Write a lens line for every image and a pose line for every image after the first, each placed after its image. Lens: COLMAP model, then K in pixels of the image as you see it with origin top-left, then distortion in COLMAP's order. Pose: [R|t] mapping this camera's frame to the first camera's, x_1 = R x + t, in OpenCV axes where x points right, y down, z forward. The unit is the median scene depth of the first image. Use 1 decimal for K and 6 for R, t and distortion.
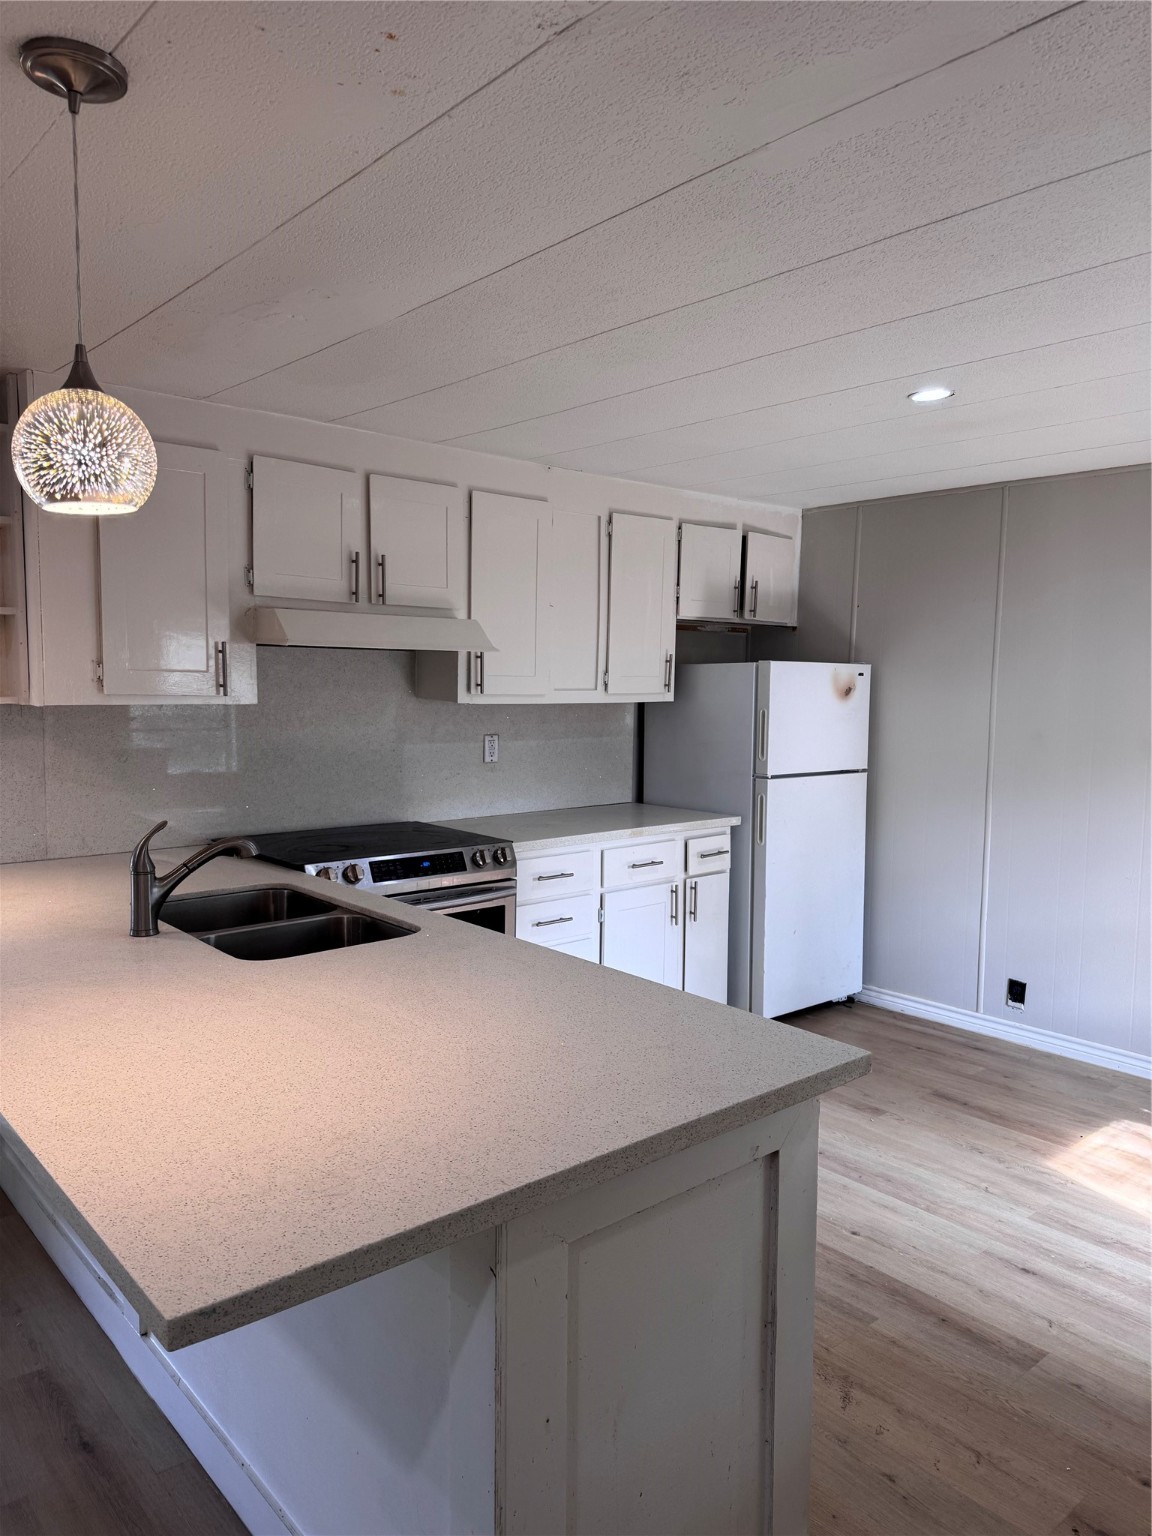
lens RADIAL K [[1076.5, 0, 571.9], [0, 1076.5, 782.0], [0, 0, 1]] dist [0.104637, -0.085949]
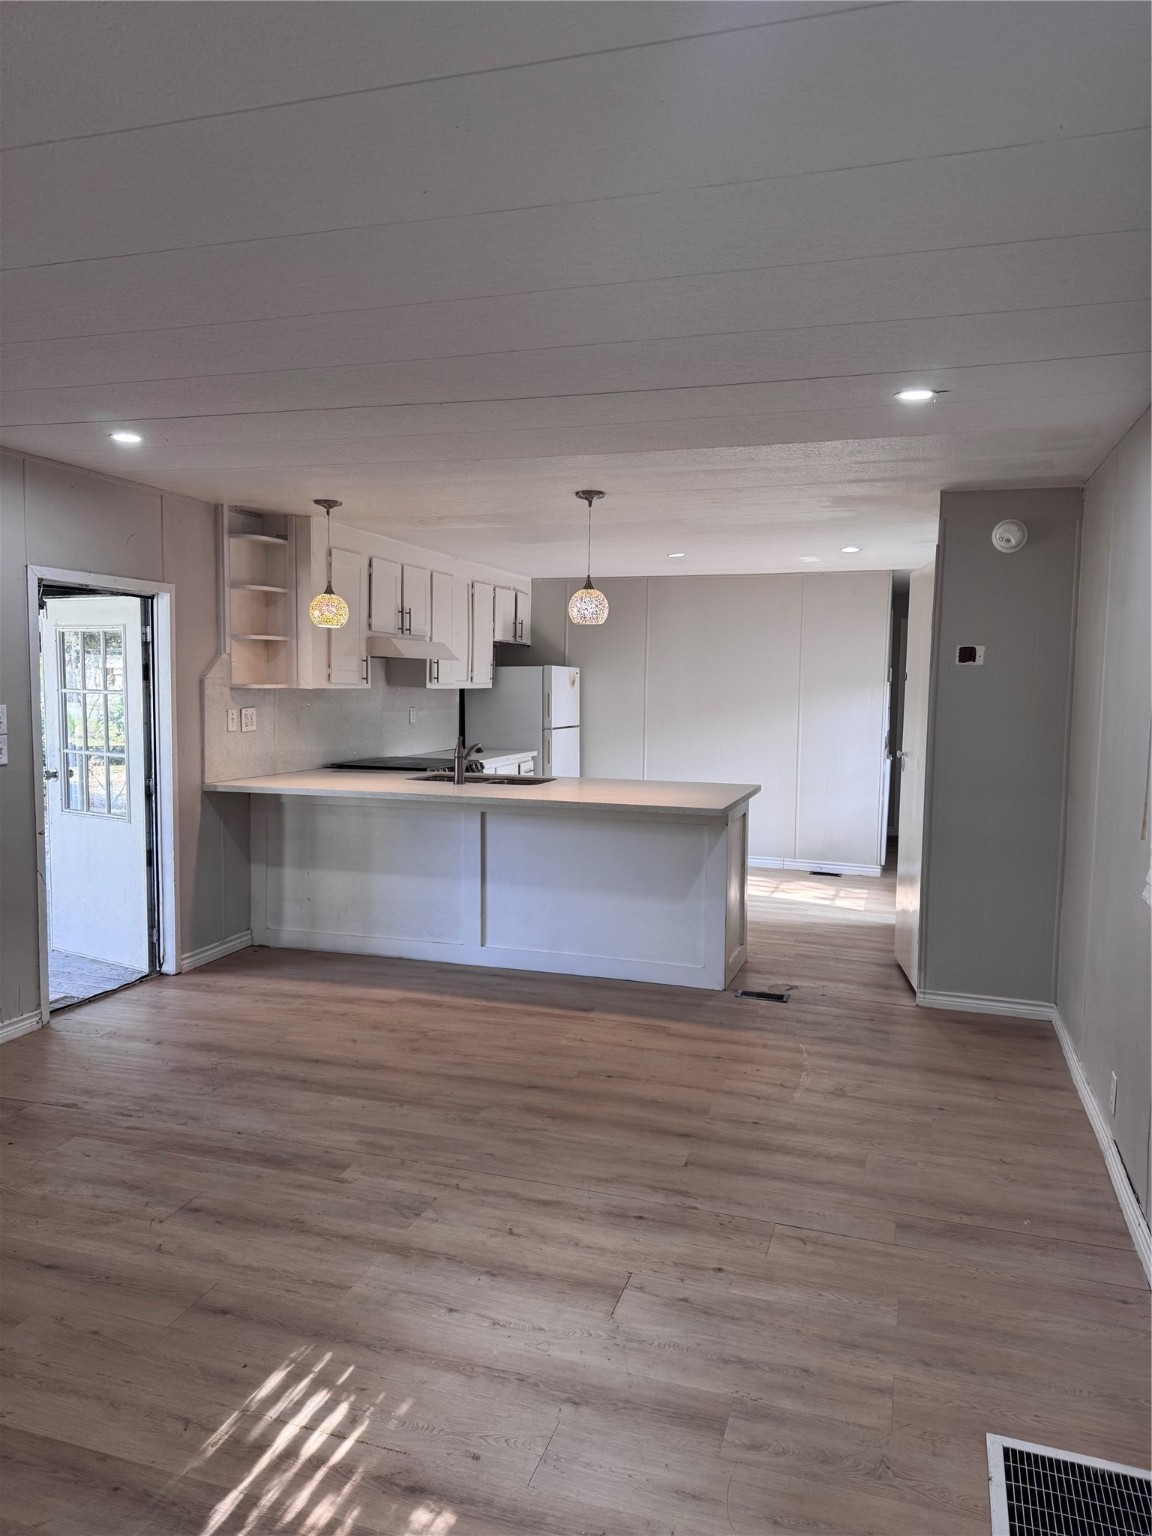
lens RADIAL K [[1081.4, 0, 585.1], [0, 1081.4, 772.0], [0, 0, 1]] dist [0.178112, -0.323582]
pose [[0.850618, -0.044964, 0.523859, -0.784417], [0.047793, 0.998824, 0.008128, 0.060365], [-0.523608, 0.018123, 0.851766, -0.639006]]
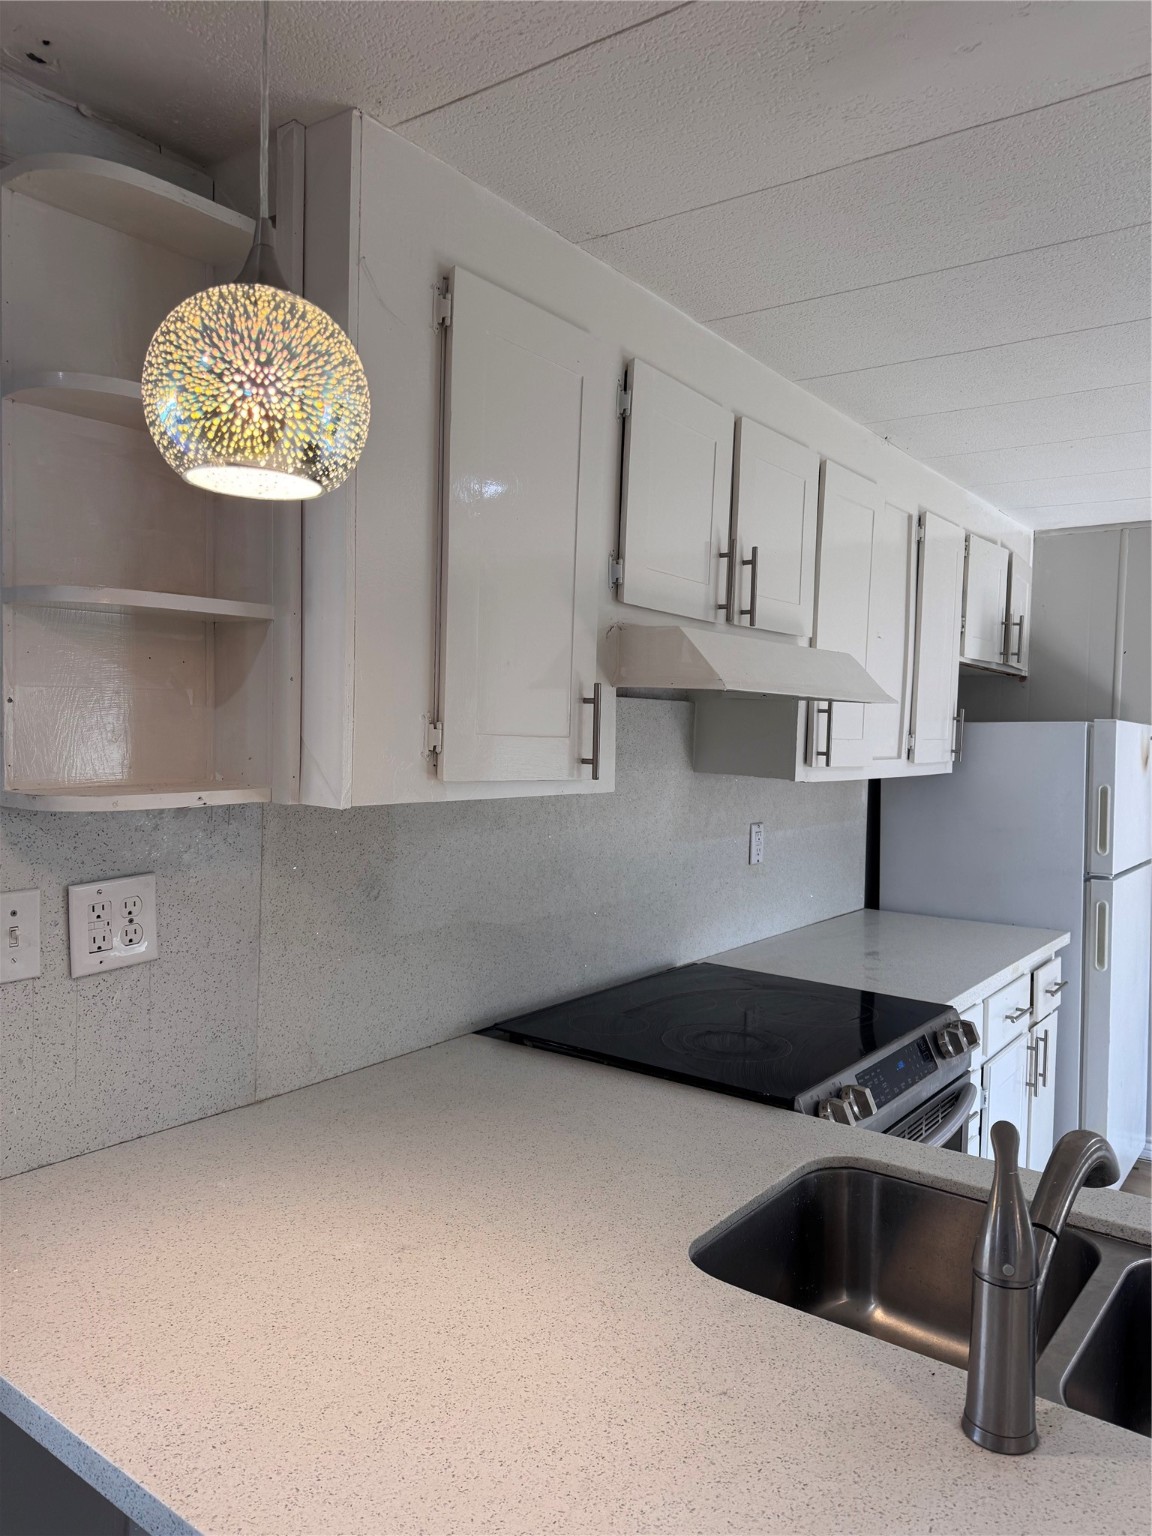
lens RADIAL K [[1081.4, 0, 585.1], [0, 1081.4, 772.0], [0, 0, 1]] dist [0.178112, -0.323582]
pose [[0.975346, 0.000725, 0.220680, -0.350702], [0.011771, 0.998400, -0.055302, -0.041329], [-0.220367, 0.056536, 0.973777, 0.363602]]
